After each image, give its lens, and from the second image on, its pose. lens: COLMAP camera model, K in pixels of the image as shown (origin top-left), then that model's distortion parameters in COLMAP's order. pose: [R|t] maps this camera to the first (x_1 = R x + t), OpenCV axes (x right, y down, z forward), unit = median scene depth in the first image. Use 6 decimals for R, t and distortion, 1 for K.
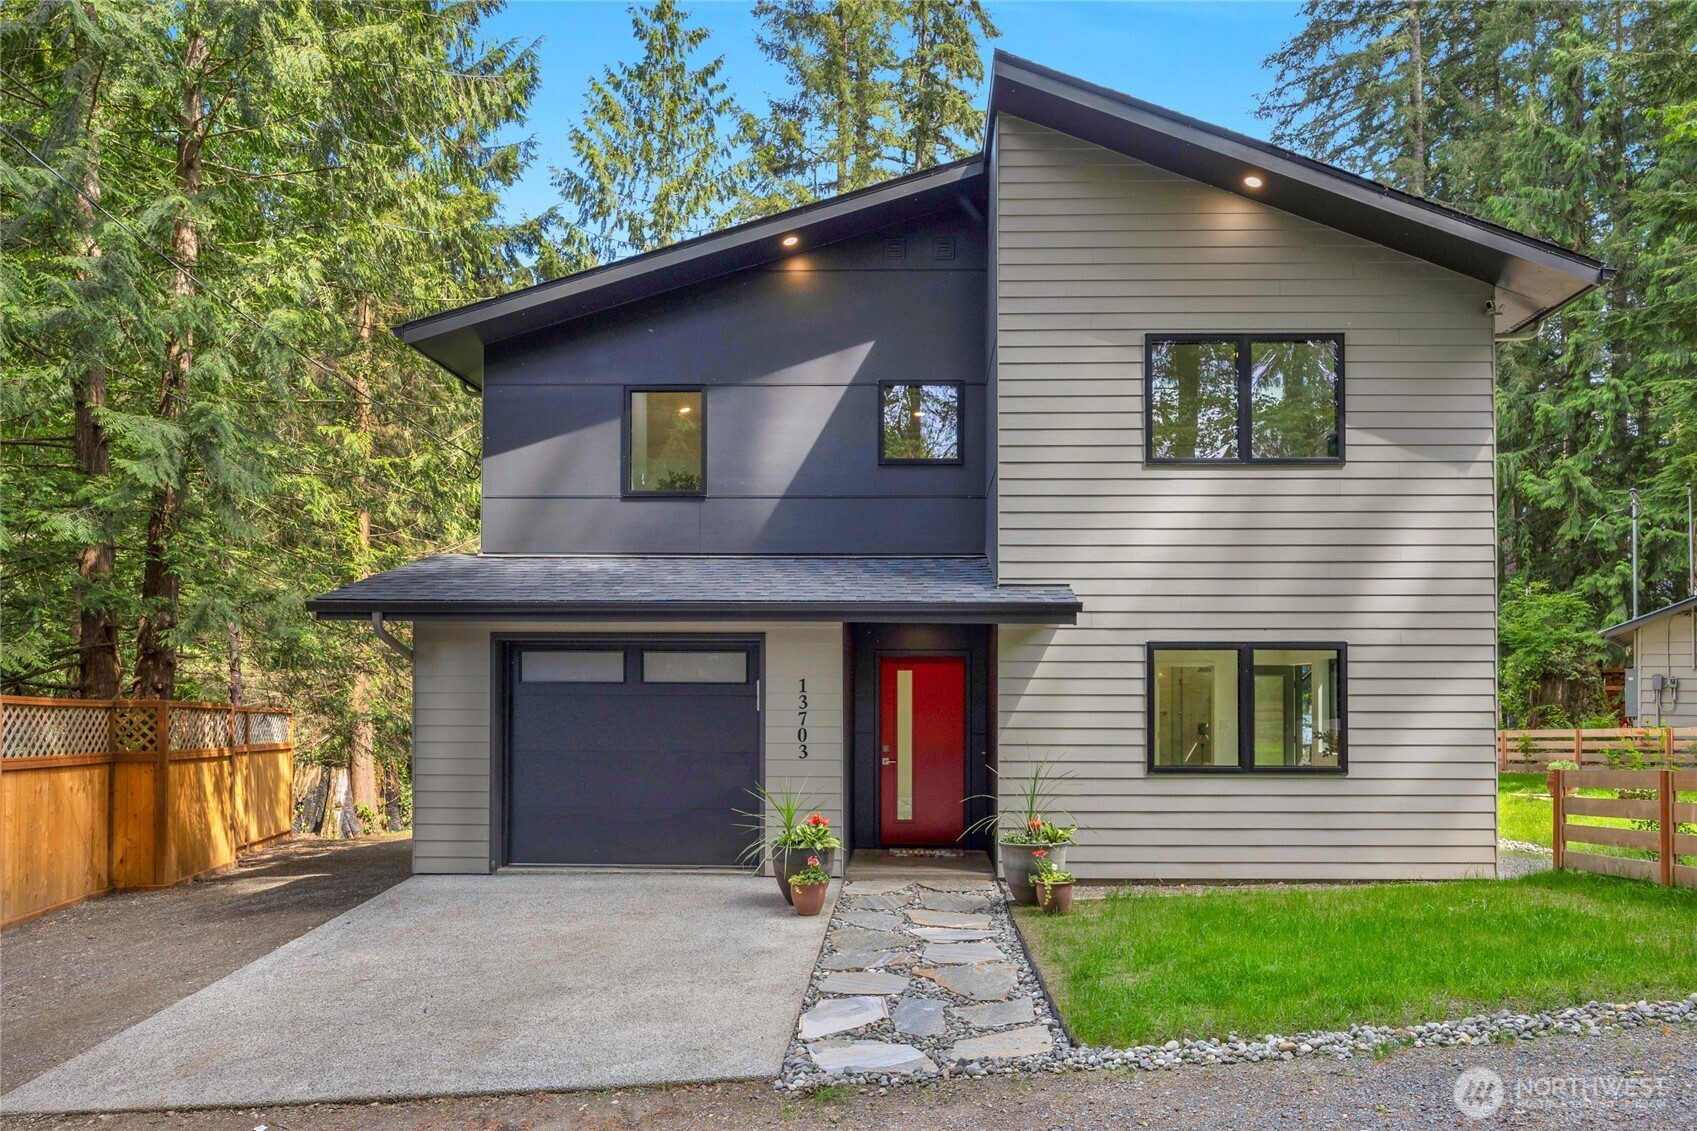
lens RADIAL K [[1049.0, 0, 891.4], [0, 1049.0, 683.6], [0, 0, 1]] dist [-0.017134, 0.000134]
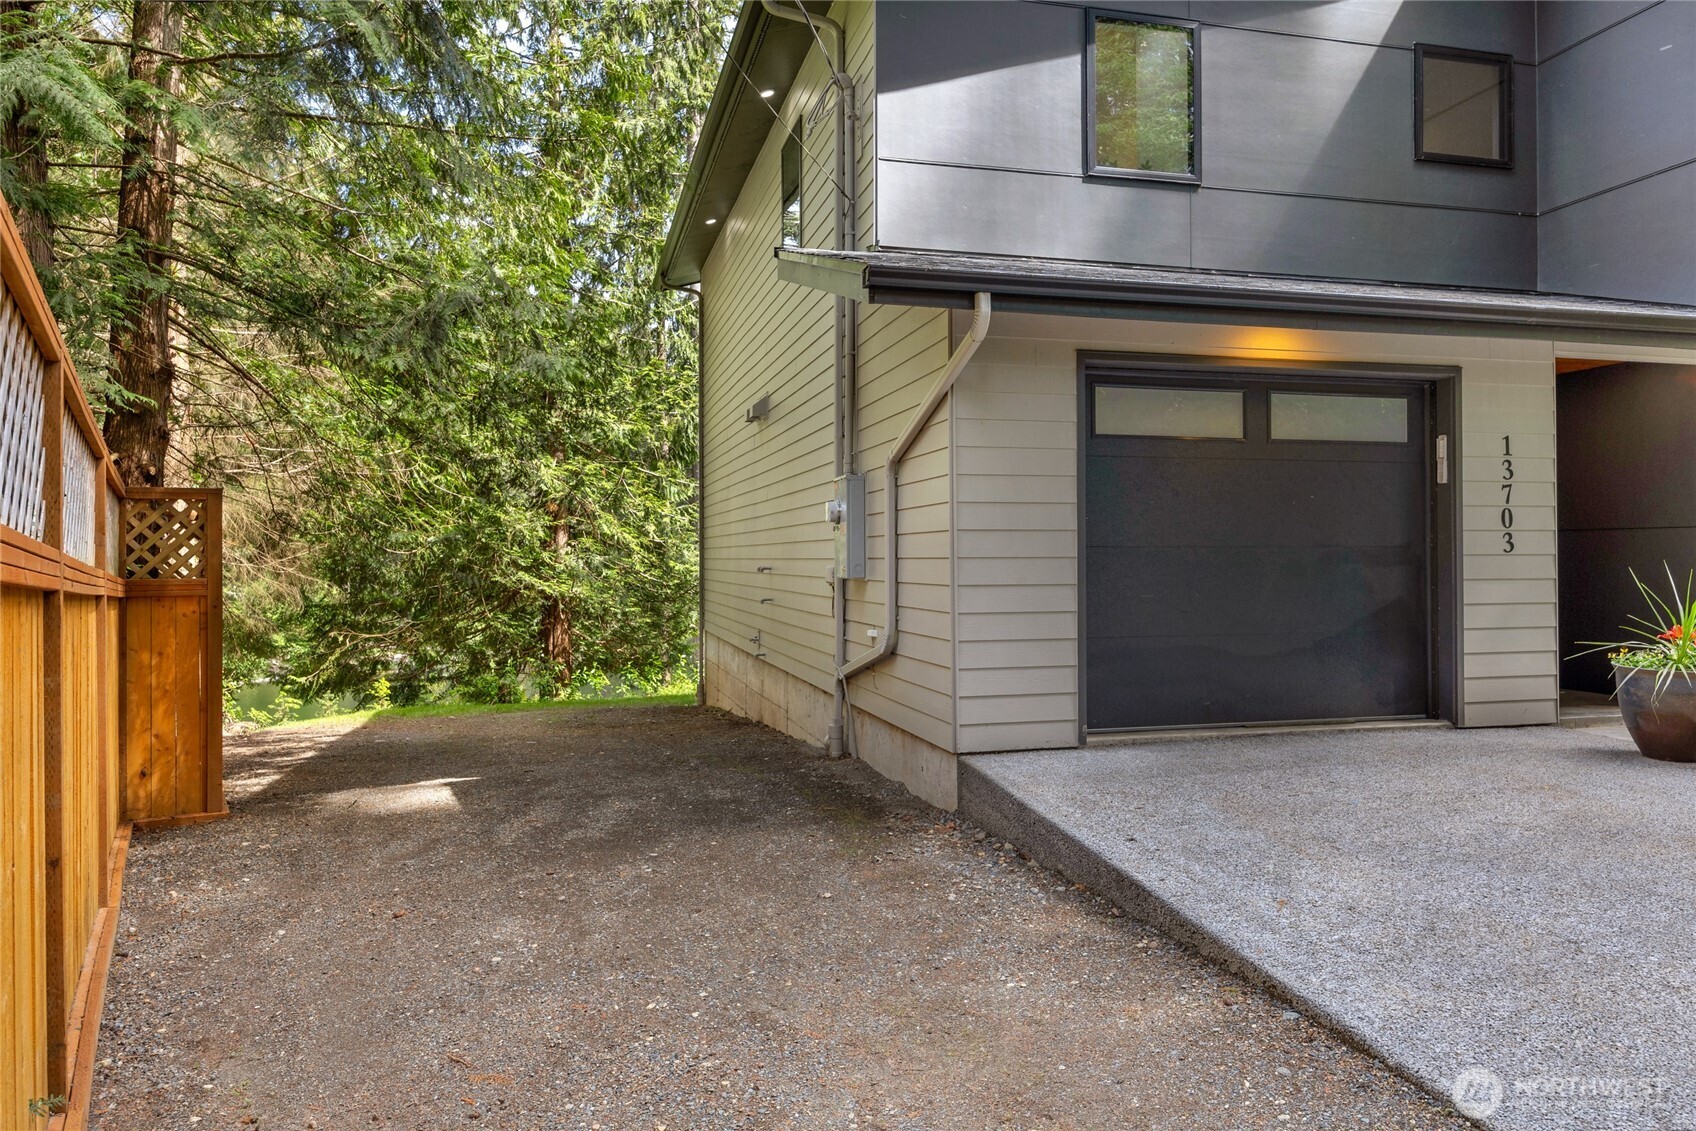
lens RADIAL K [[1126.1, 0, 848.0], [0, 1126.1, 565.5], [0, 0, 1]] dist [-0.000897, -0.000963]
pose [[0.963966, -0.006902, 0.265938, -0.597981], [0.004866, 0.999954, 0.008314, 0.061761], [-0.265983, -0.006721, 0.963954, 0.356524]]
